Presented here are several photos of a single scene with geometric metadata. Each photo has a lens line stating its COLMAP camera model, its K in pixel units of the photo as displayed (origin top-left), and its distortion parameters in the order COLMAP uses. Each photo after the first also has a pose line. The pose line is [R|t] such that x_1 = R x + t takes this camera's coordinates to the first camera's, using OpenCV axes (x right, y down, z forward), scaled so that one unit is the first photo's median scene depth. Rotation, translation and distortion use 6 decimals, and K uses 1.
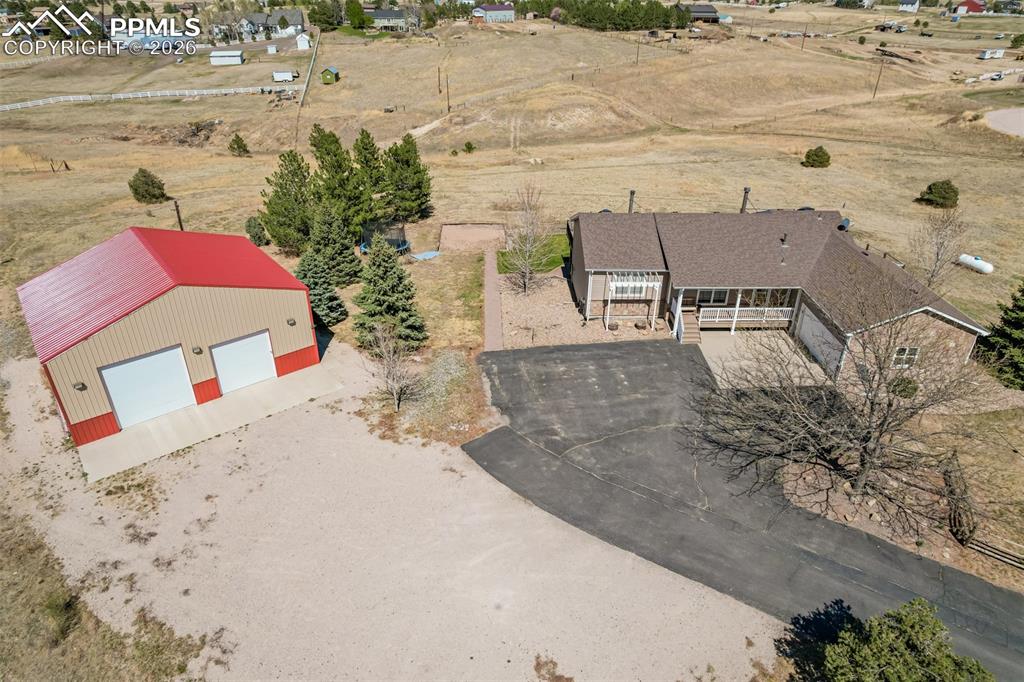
lens RADIAL K [[653.3, 0, 512.0], [0, 653.3, 341.0], [0, 0, 1]] dist [-0.073695, 0.067031]
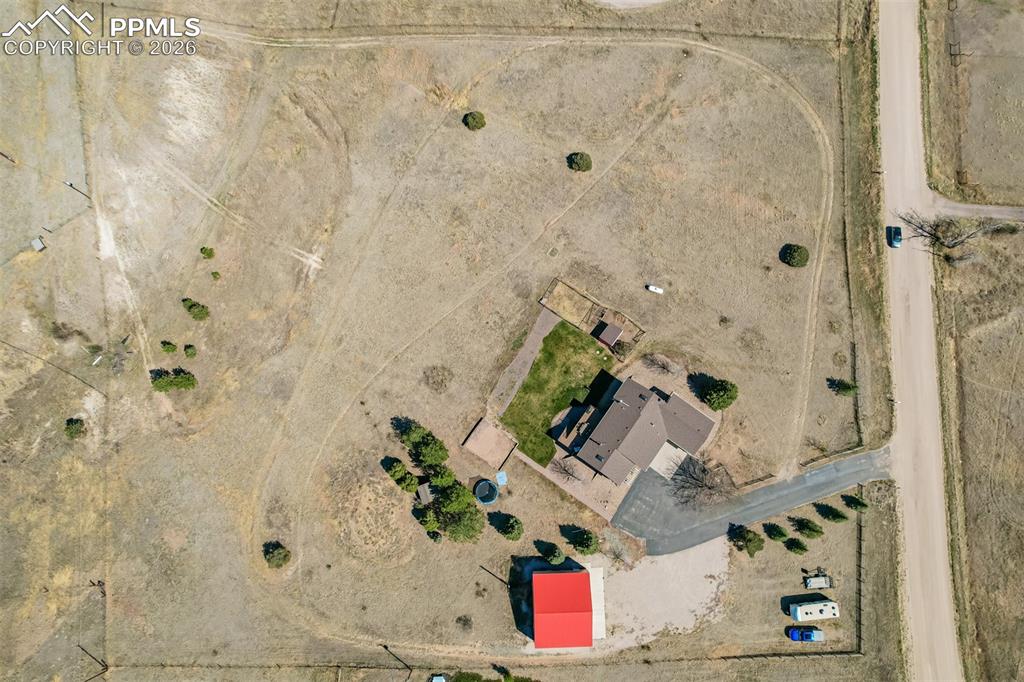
lens RADIAL K [[677.0, 0, 512.0], [0, 677.0, 341.0], [0, 0, 1]] dist [-0.073271, 0.065720]
pose [[0.605336, -0.782099, 0.147951, -0.132783], [0.387331, 0.451816, 0.803640, -3.304181], [-0.695372, -0.429167, 0.576431, -0.173098]]
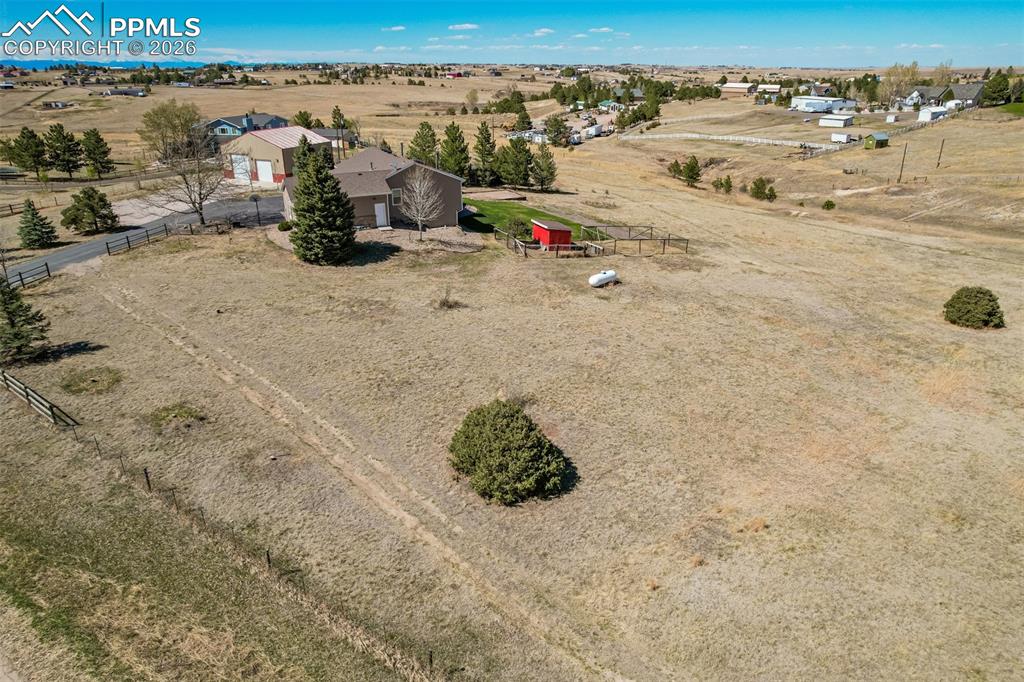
lens RADIAL K [[677.0, 0, 512.0], [0, 677.0, 341.0], [0, 0, 1]] dist [-0.073271, 0.065720]
pose [[0.402025, 0.343996, -0.848553, 2.393964], [-0.444486, 0.883543, 0.147593, -0.192353], [0.800505, 0.317834, 0.508108, 0.597494]]
